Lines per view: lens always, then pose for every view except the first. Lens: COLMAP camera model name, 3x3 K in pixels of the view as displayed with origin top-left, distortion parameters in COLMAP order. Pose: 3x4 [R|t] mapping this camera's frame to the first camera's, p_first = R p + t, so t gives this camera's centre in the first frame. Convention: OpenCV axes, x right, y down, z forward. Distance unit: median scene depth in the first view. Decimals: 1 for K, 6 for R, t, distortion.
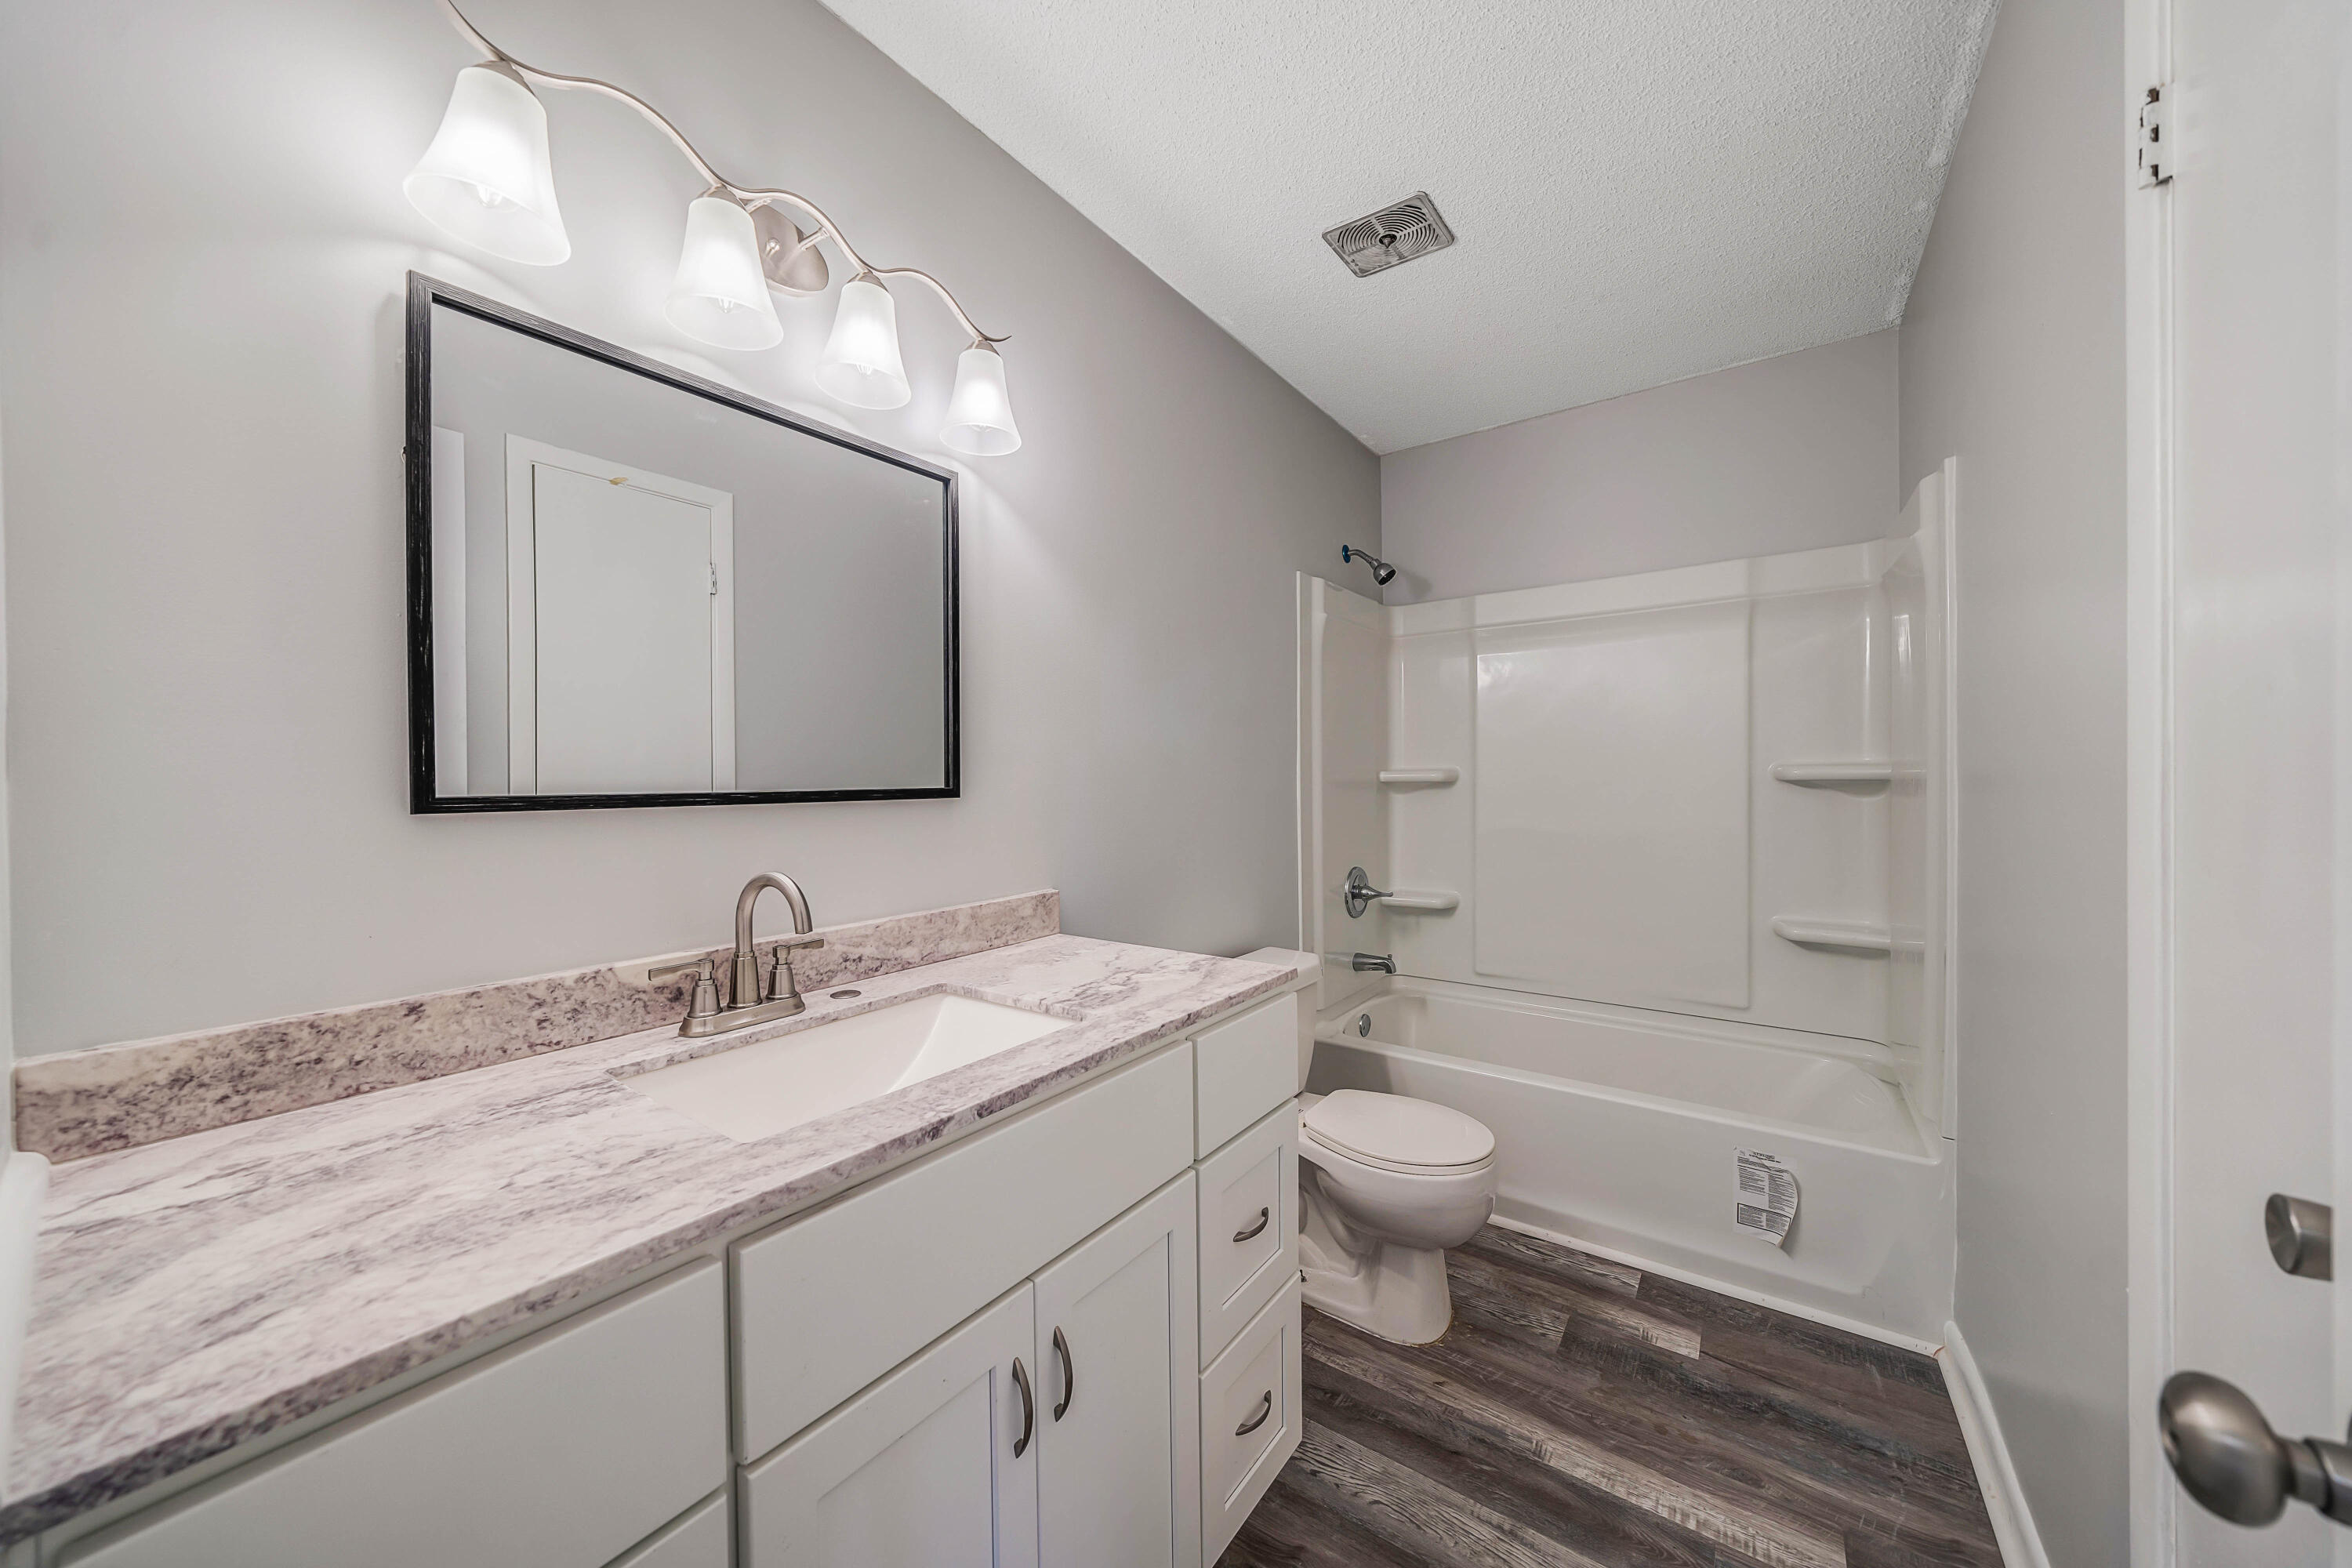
lens RADIAL K [[819.9, 0, 1170.5], [0, 819.9, 788.2], [0, 0, 1]] dist [-0.006489, 0.000252]
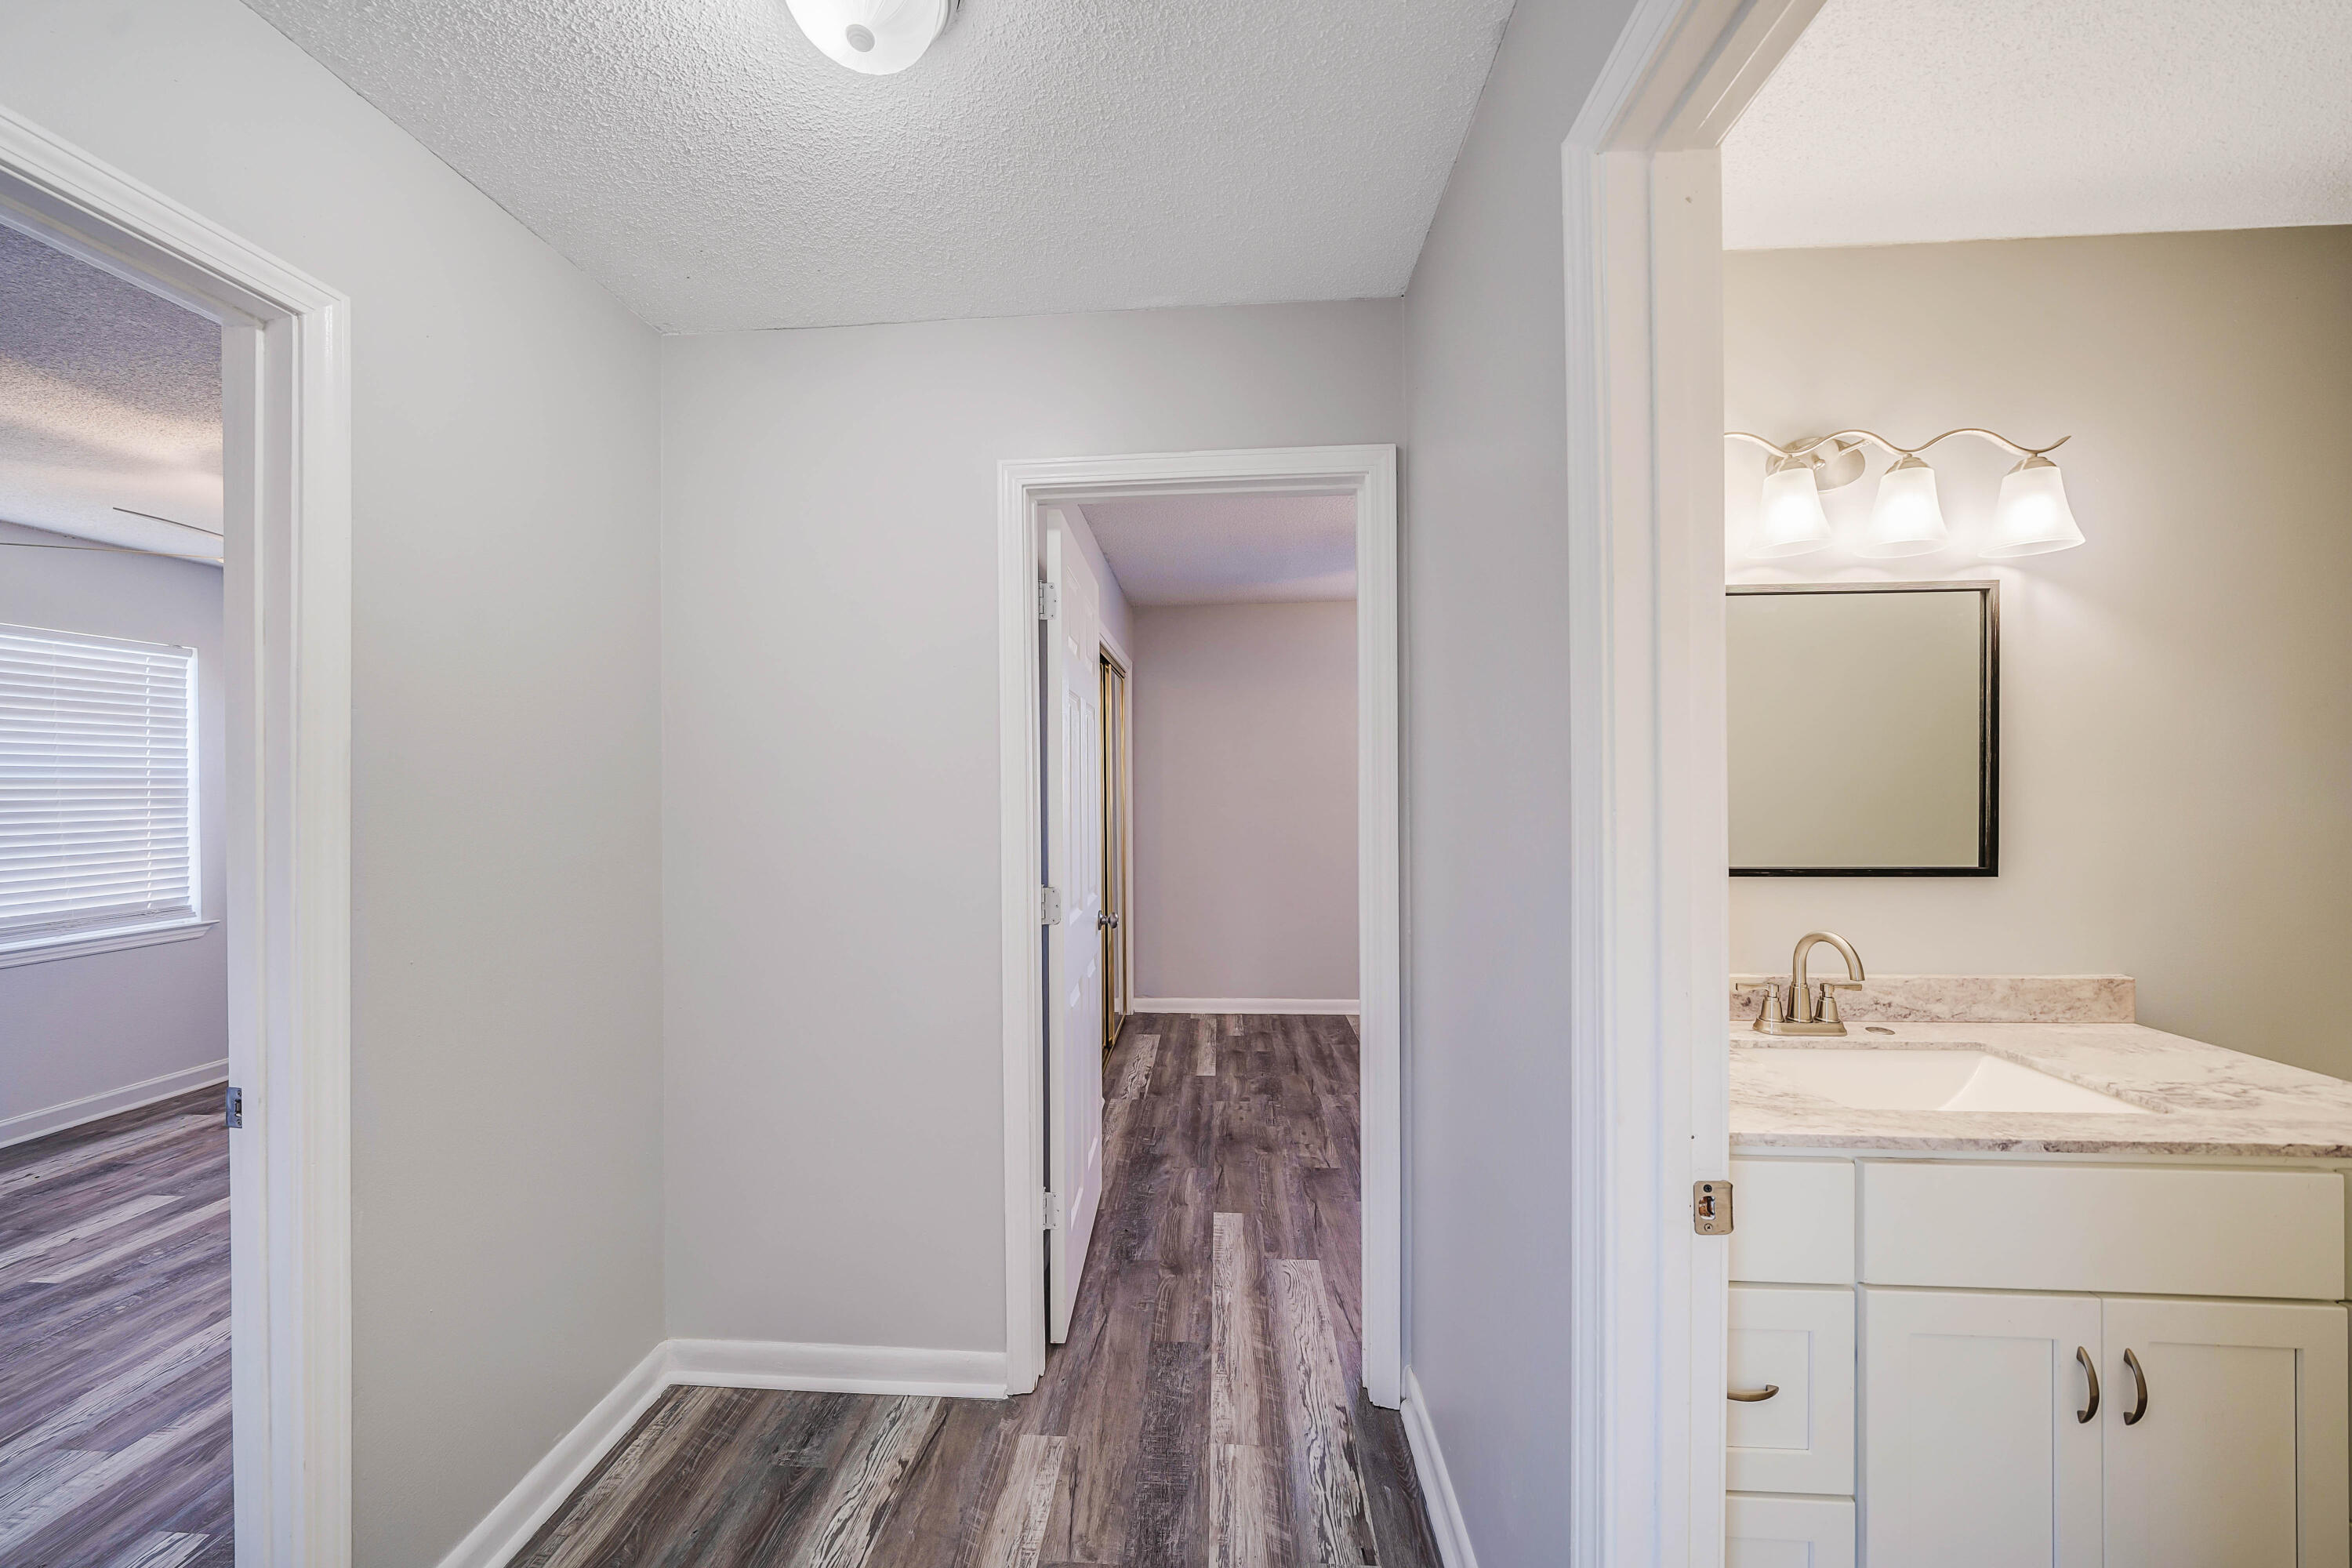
lens RADIAL K [[819.9, 0, 1164.4], [0, 819.9, 776.0], [0, 0, 1]] dist [-0.006489, 0.000252]
pose [[0.534504, 0.004581, -0.845154, 0.085385], [-0.012021, 0.999925, -0.002182, -0.139118], [0.845081, 0.011326, 0.534519, -0.675647]]
